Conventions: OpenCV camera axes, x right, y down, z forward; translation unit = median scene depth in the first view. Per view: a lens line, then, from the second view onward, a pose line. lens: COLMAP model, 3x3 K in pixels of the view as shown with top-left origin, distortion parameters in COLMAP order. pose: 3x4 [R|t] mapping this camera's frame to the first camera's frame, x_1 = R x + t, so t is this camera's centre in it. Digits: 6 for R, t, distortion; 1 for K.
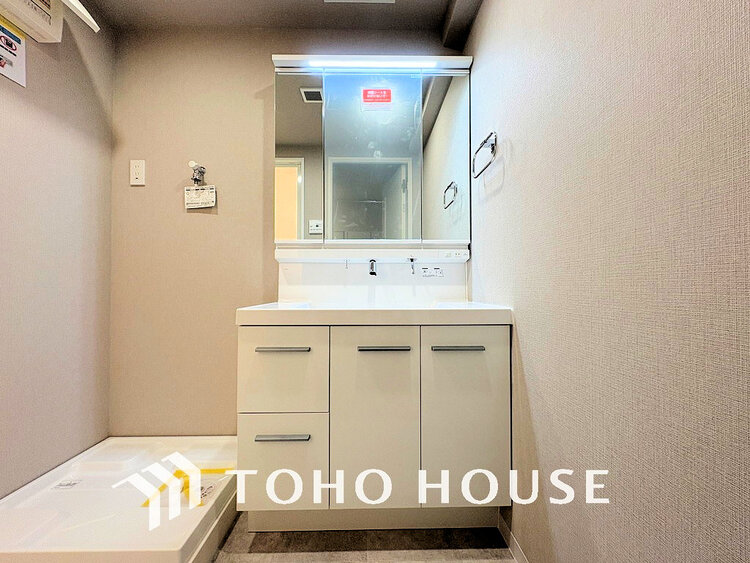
lens RADIAL K [[299.0, 0, 370.2], [0, 299.0, 282.0], [0, 0, 1]] dist [0.000960, -0.000122]
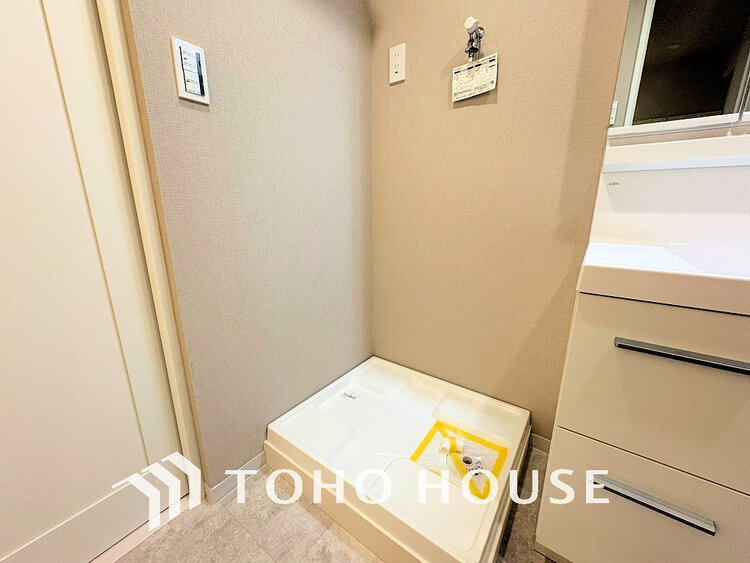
lens RADIAL K [[299.0, 0, 376.8], [0, 299.0, 281.1], [0, 0, 1]] dist [0.000960, -0.000122]
pose [[0.803148, 0.141024, -0.578849, -0.285896], [0.012768, 0.967284, 0.253373, -0.012415], [0.595643, -0.210887, 0.775072, 0.237785]]
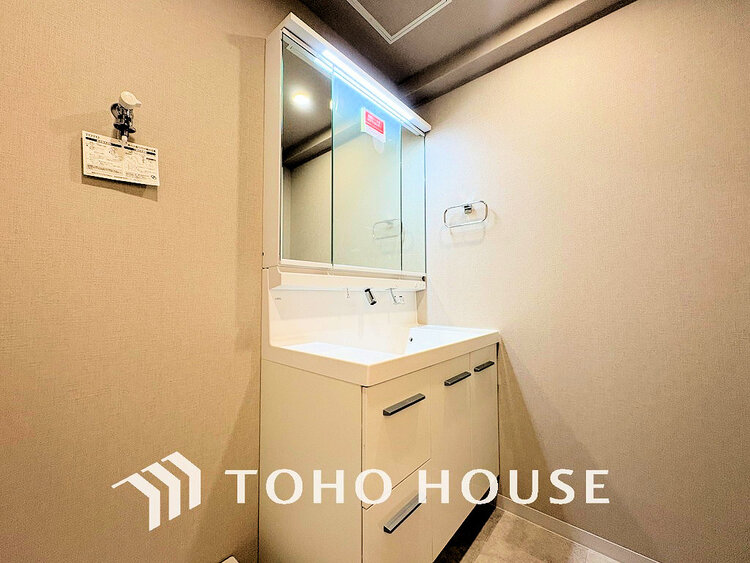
lens RADIAL K [[299.0, 0, 371.6], [0, 299.0, 285.4], [0, 0, 1]] dist [0.000960, -0.000122]
pose [[0.677120, 0.025918, 0.735416, -0.657758], [-0.003829, 0.999490, -0.031699, -0.051933], [-0.735863, 0.018648, 0.676874, 0.329949]]
